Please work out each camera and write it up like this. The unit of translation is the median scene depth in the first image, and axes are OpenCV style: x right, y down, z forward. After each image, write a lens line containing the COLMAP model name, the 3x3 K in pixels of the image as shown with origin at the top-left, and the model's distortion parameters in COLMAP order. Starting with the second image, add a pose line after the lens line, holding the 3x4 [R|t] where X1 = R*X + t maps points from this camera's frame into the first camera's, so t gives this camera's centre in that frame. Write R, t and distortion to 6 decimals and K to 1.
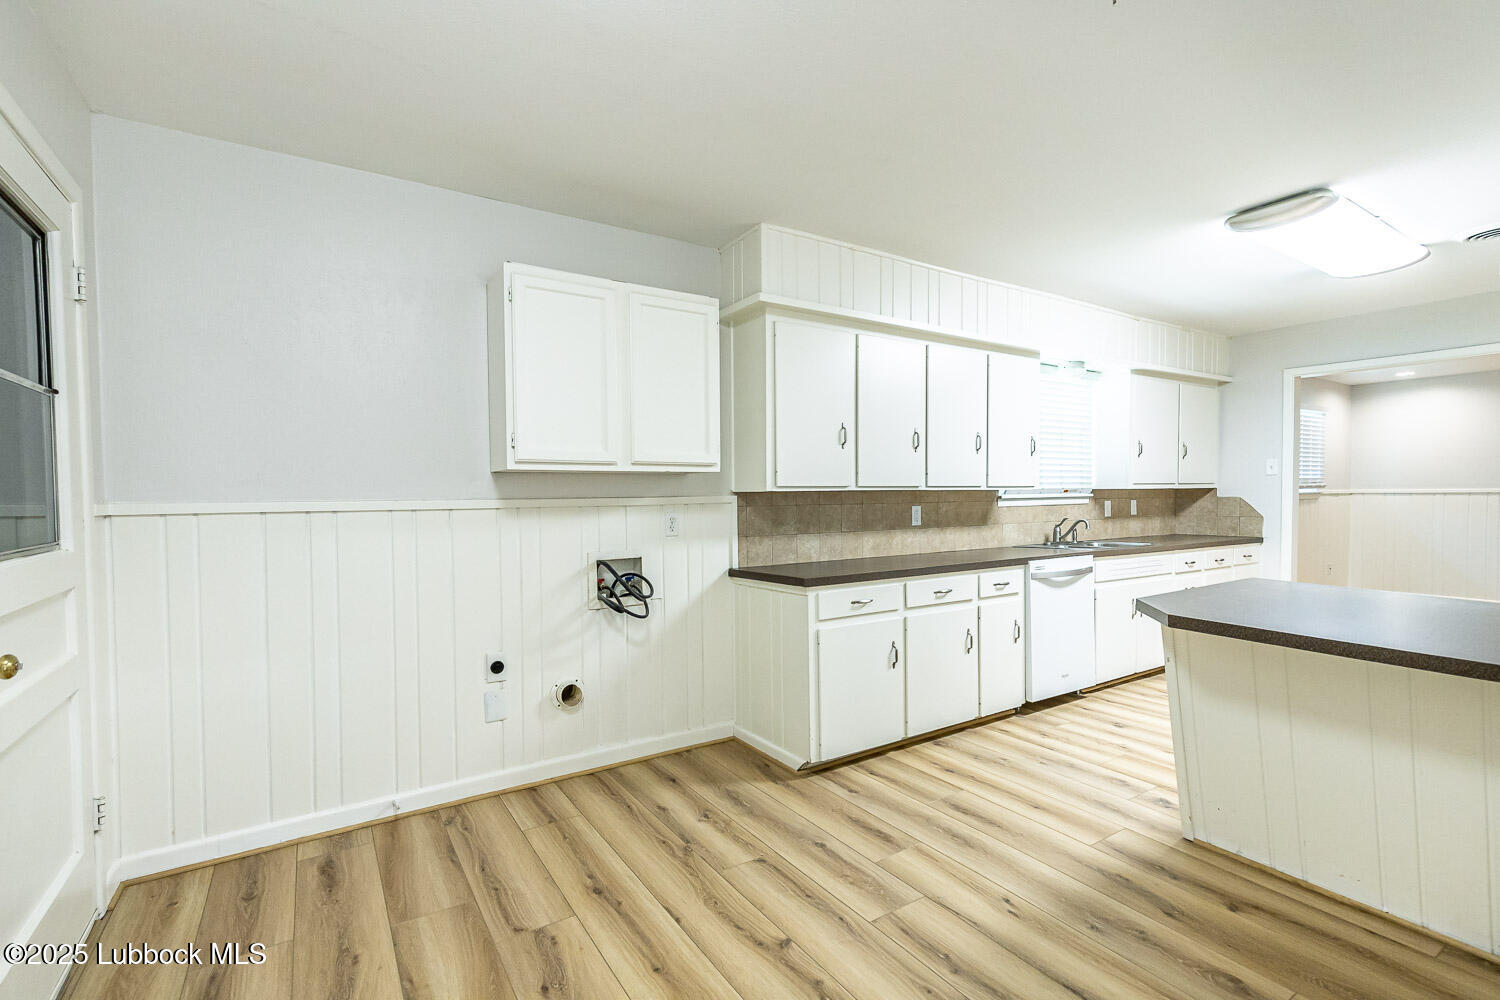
lens RADIAL K [[677.3, 0, 750.0], [0, 677.3, 500.0], [0, 0, 1]] dist [0.001498, 0.000330]
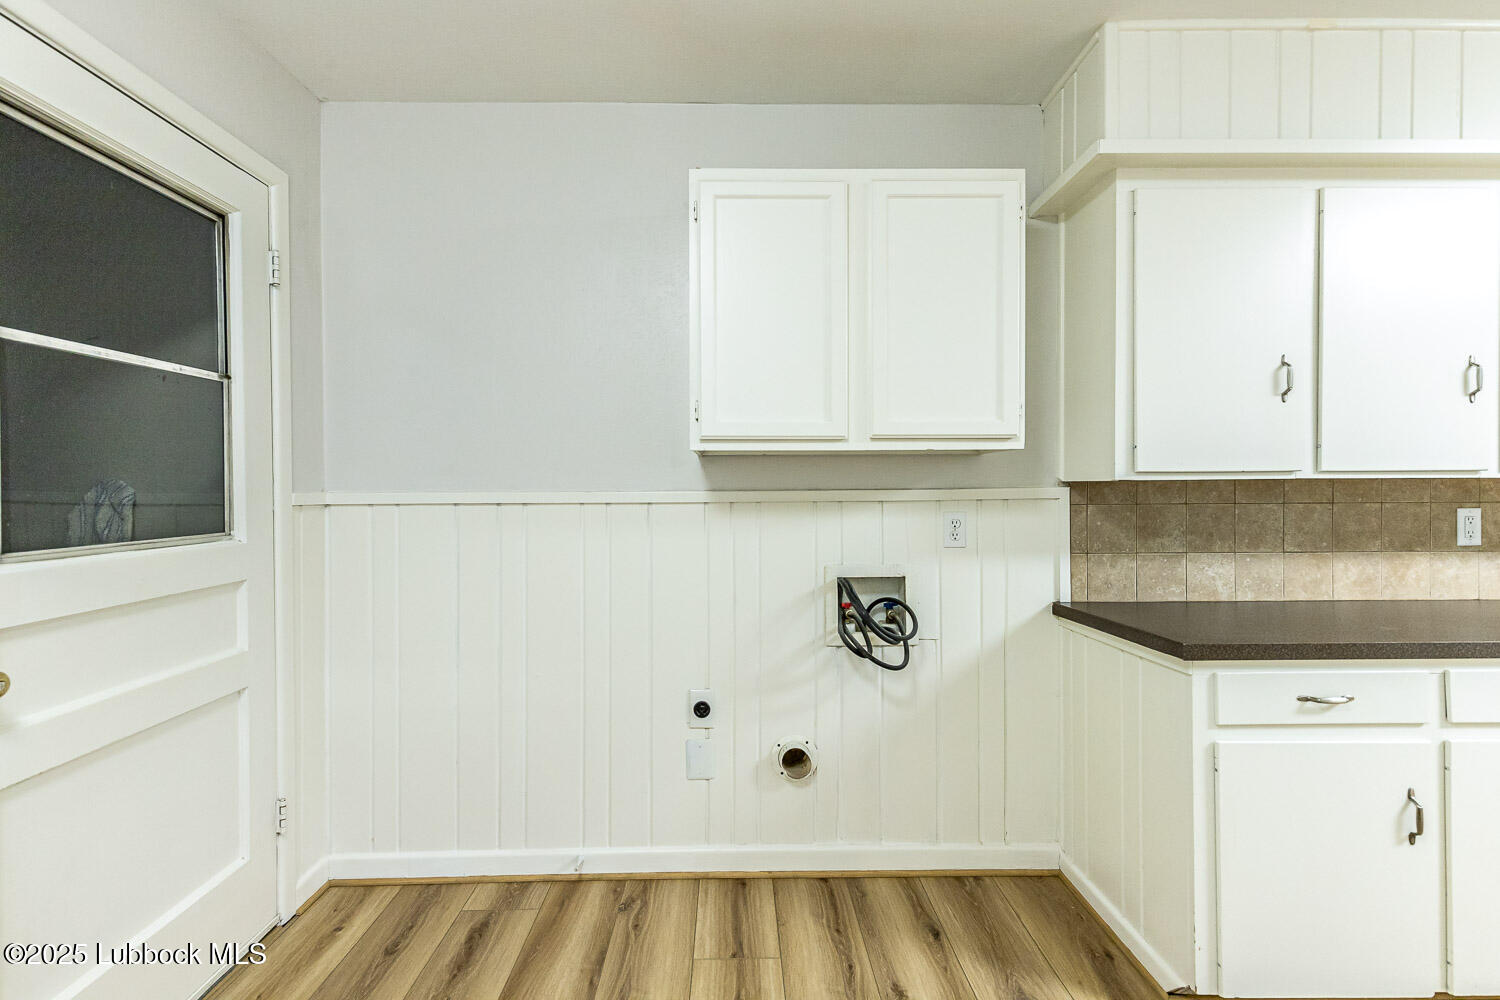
lens RADIAL K [[675.5, 0, 745.5], [0, 675.5, 486.3], [0, 0, 1]] dist [0.004788, 0.000672]
pose [[0.846800, 0.005332, -0.531884, 0.067772], [-0.007434, 0.999971, -0.001811, -0.004507], [0.531859, 0.005487, 0.846815, 0.342026]]
